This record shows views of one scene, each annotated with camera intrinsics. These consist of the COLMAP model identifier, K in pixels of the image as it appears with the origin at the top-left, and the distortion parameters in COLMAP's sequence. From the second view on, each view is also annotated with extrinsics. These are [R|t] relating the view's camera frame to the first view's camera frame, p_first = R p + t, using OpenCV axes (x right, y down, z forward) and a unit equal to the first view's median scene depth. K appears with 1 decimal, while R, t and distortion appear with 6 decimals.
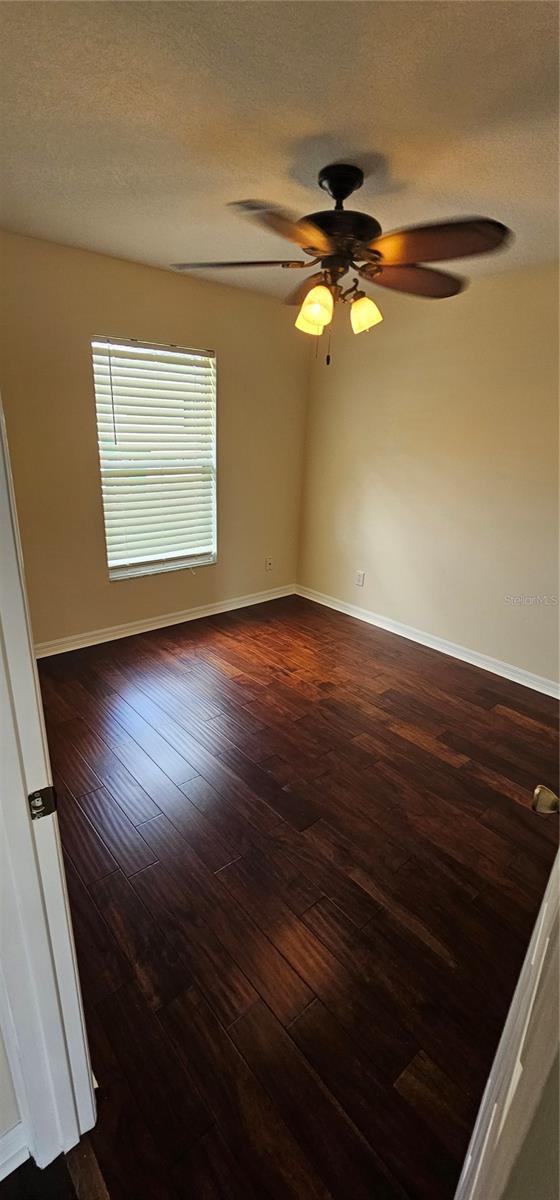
lens RADIAL K [[491.0, 0, 271.9], [0, 491.0, 596.5], [0, 0, 1]] dist [-0.000907, -0.000339]
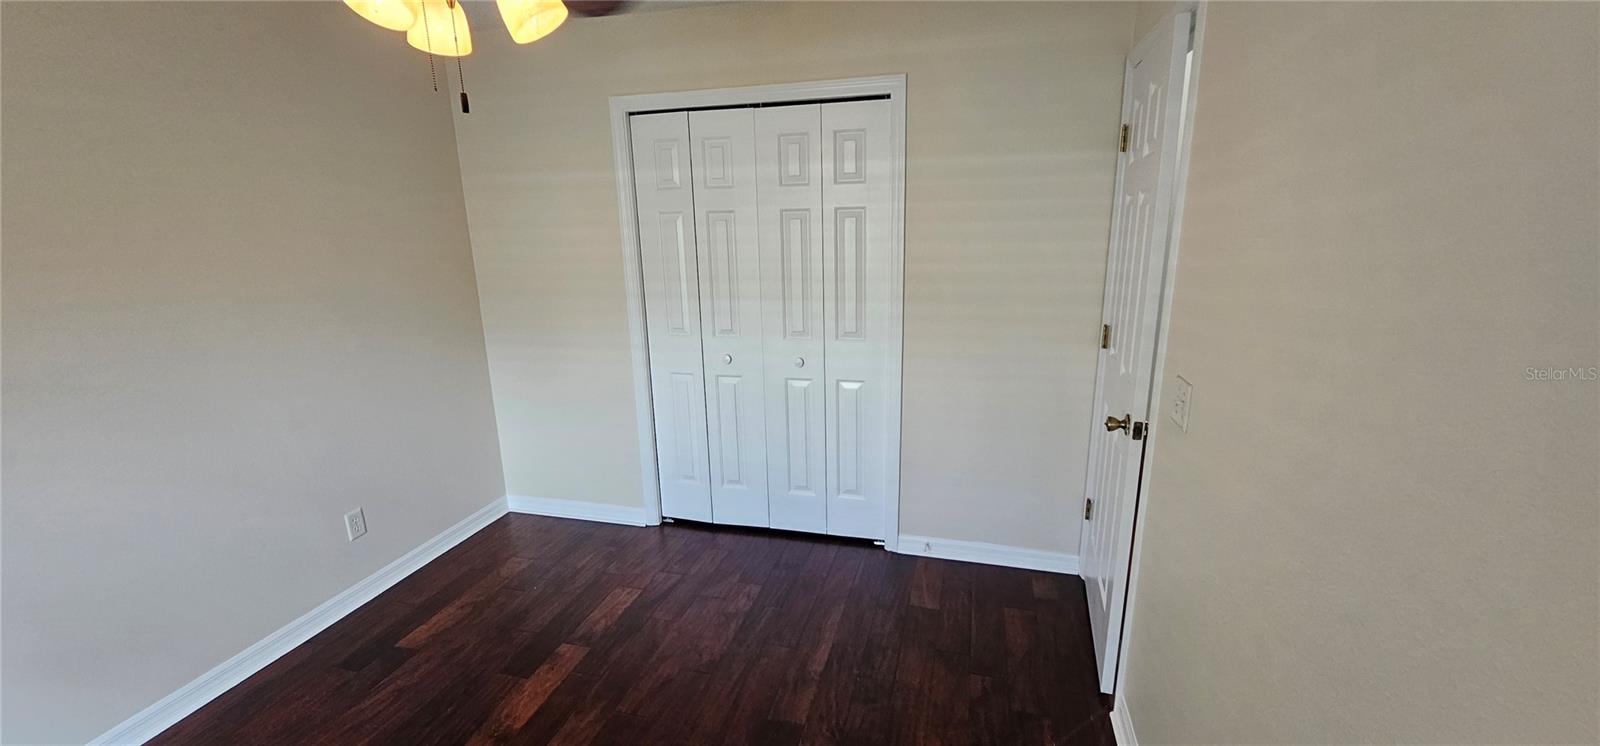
lens RADIAL K [[654.7, 0, 800.4], [0, 654.7, 381.1], [0, 0, 1]] dist [-0.000907, -0.000339]
pose [[-0.562076, -0.232001, 0.793881, -0.382492], [0.274165, 0.853321, 0.443483, -0.272510], [-0.780323, 0.466925, -0.416025, 0.696222]]
